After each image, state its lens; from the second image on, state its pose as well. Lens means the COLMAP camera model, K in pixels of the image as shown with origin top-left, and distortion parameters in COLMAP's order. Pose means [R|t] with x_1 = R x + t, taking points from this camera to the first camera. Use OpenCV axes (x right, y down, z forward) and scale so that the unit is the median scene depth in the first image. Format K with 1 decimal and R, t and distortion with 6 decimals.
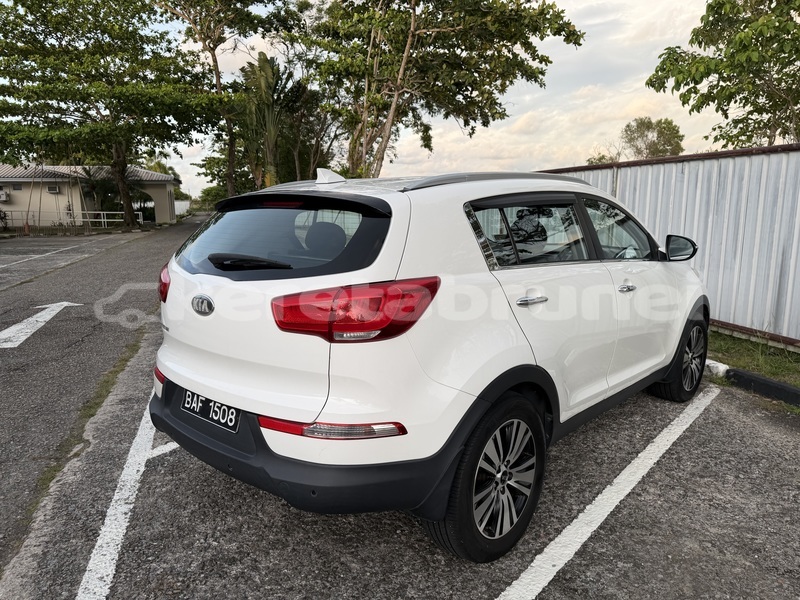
lens RADIAL K [[566.2, 0, 399.7], [0, 566.2, 295.3], [0, 0, 1]] dist [0.024583, -0.002691]
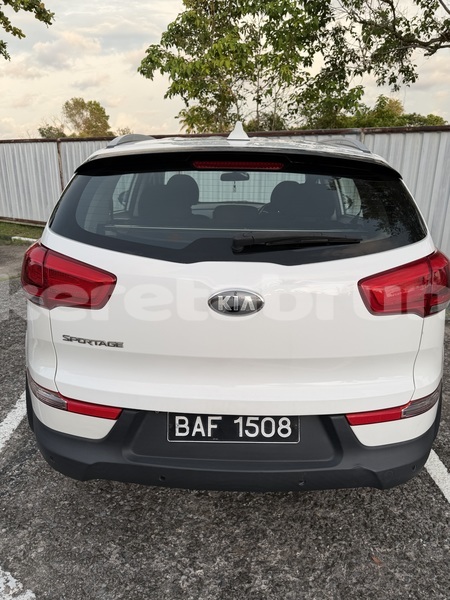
lens RADIAL K [[424.6, 0, 246.8], [0, 424.6, 298.8], [0, 0, 1]] dist [0.024583, -0.002691]
pose [[0.760793, -0.175894, 0.624704, -0.610994], [0.086742, 0.981495, 0.170715, -0.072643], [-0.643172, -0.075691, 0.761972, 0.501369]]
